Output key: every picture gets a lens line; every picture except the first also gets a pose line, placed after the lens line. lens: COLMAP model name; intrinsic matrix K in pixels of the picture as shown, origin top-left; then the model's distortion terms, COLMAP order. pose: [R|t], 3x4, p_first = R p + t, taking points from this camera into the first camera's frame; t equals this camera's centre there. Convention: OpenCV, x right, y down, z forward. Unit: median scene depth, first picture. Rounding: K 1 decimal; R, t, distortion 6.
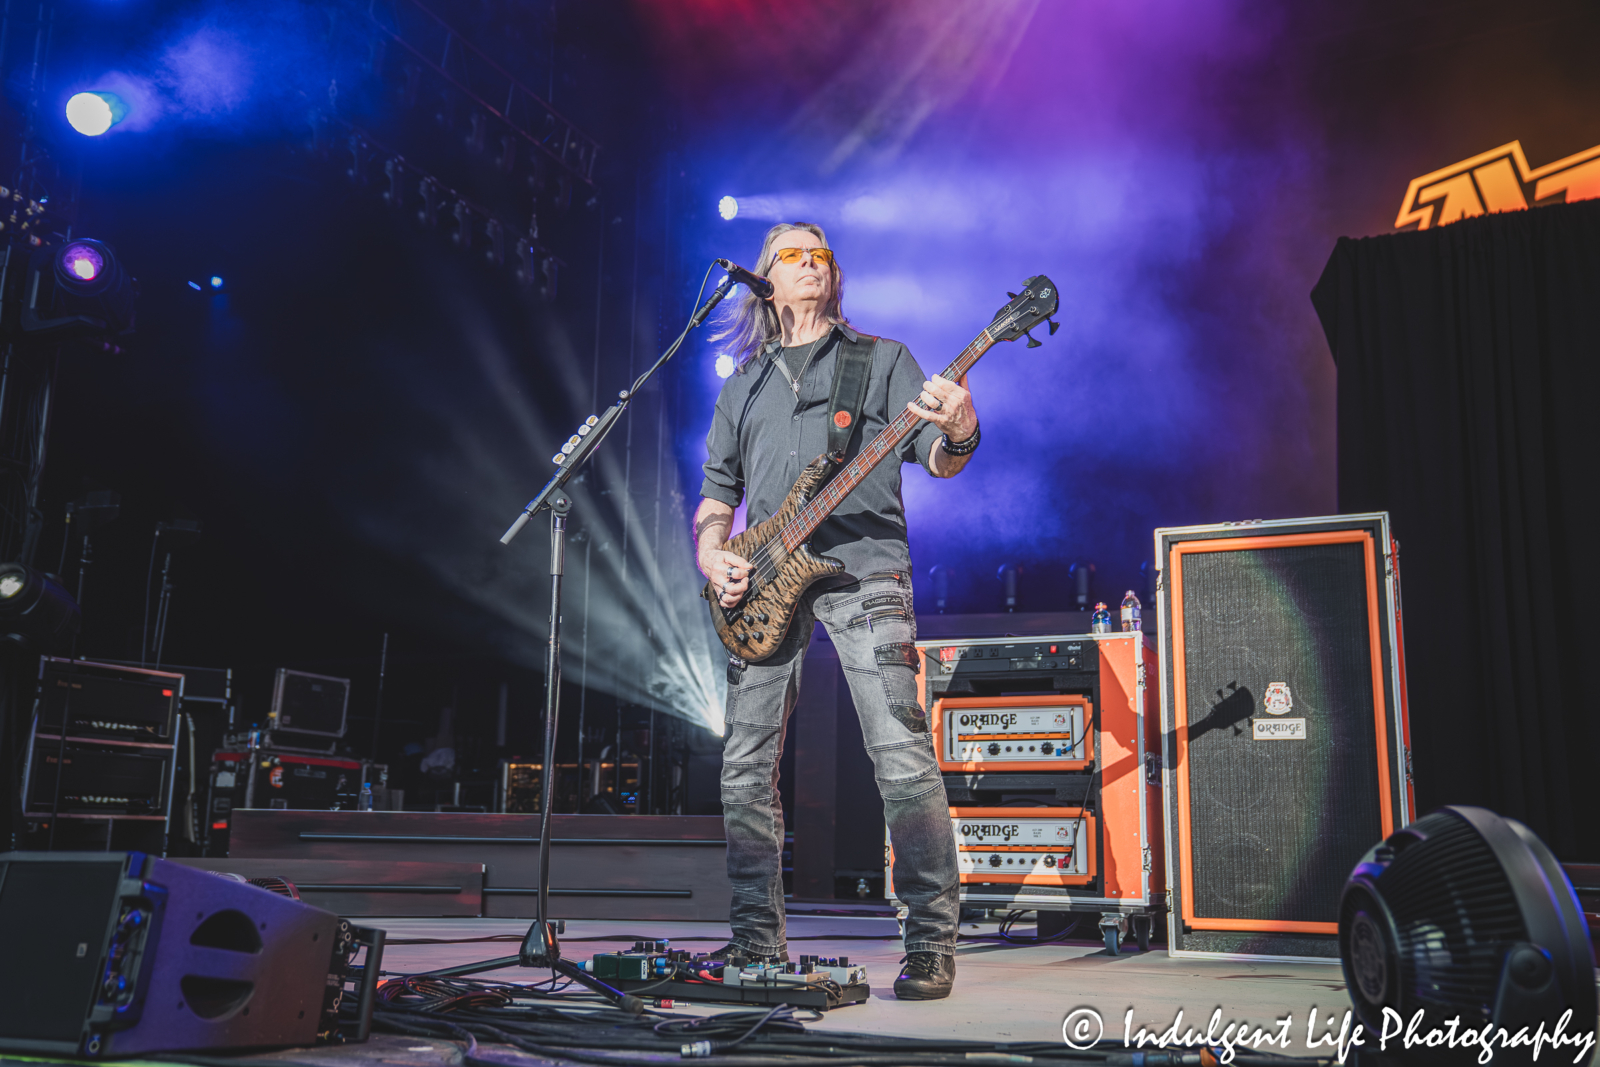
lens RADIAL K [[1527.5, 0, 799.7], [0, 1527.5, 540.0], [0, 0, 1]] dist [-0.011574, 0.000777]
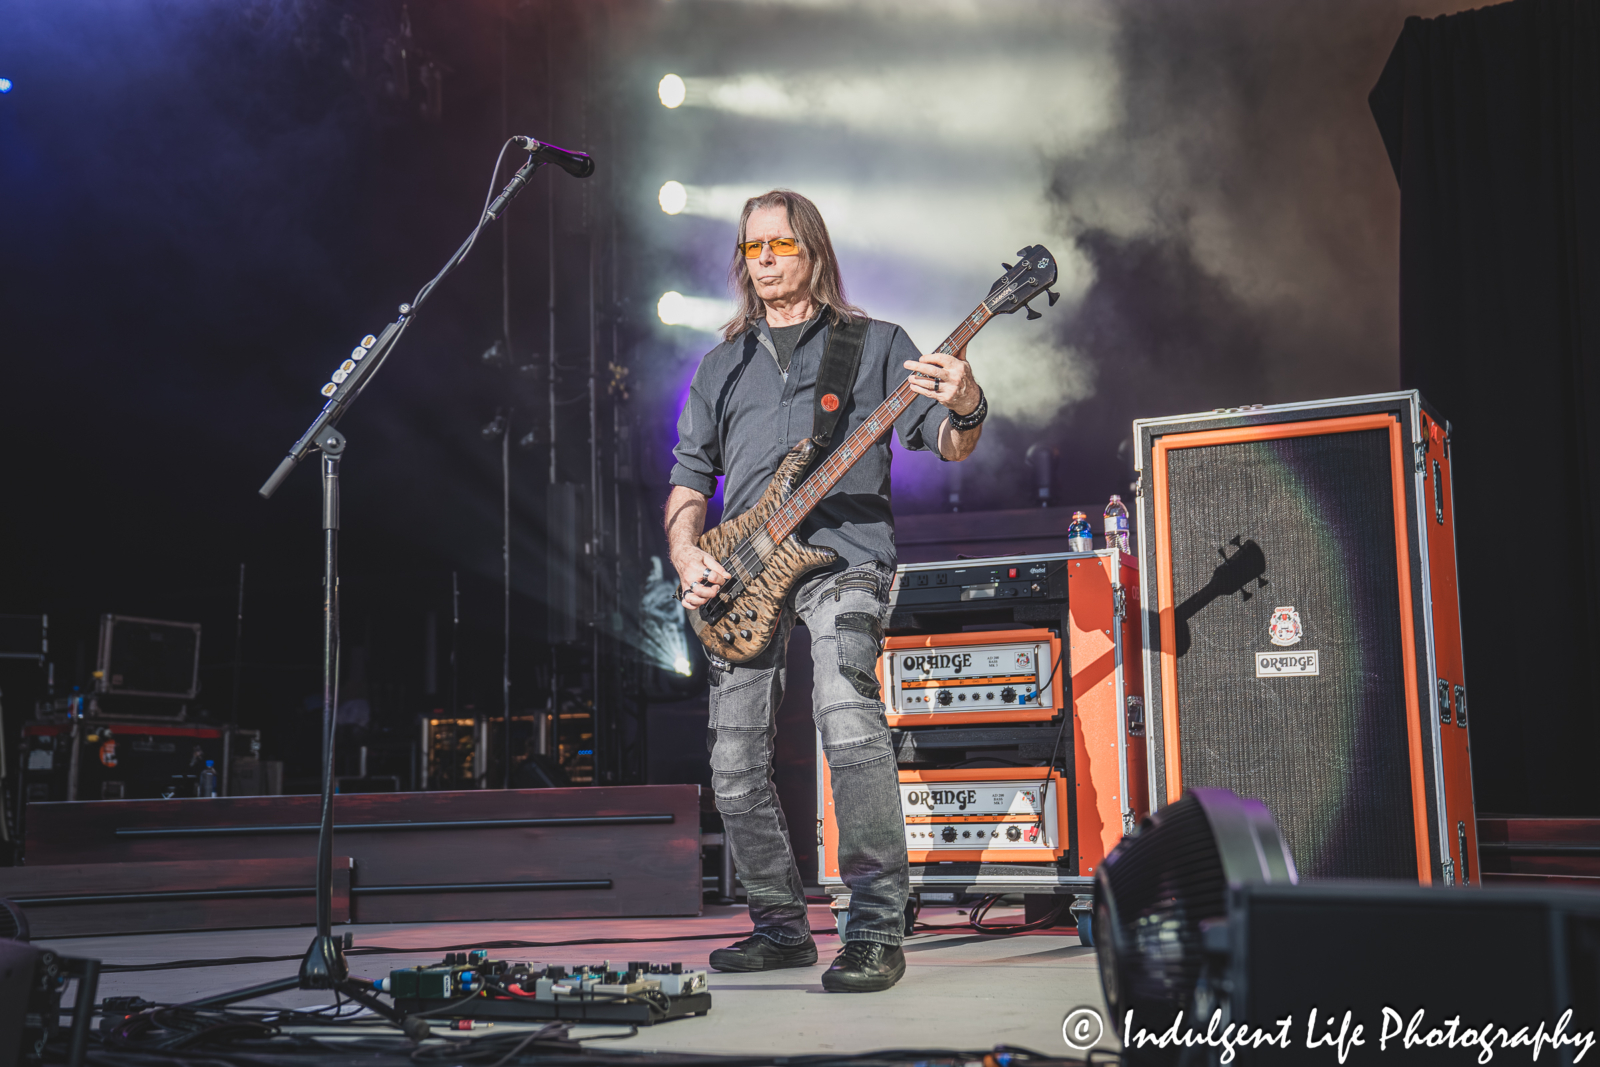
lens RADIAL K [[2035.1, 0, 800.0], [0, 2035.1, 533.5], [0, 0, 1]] dist [0.111313, 0.108883]
pose [[0.999114, -0.037021, -0.019999, 0.076562], [0.038235, 0.997204, 0.064199, -0.023257], [0.017566, -0.064906, 0.997737, -0.079303]]
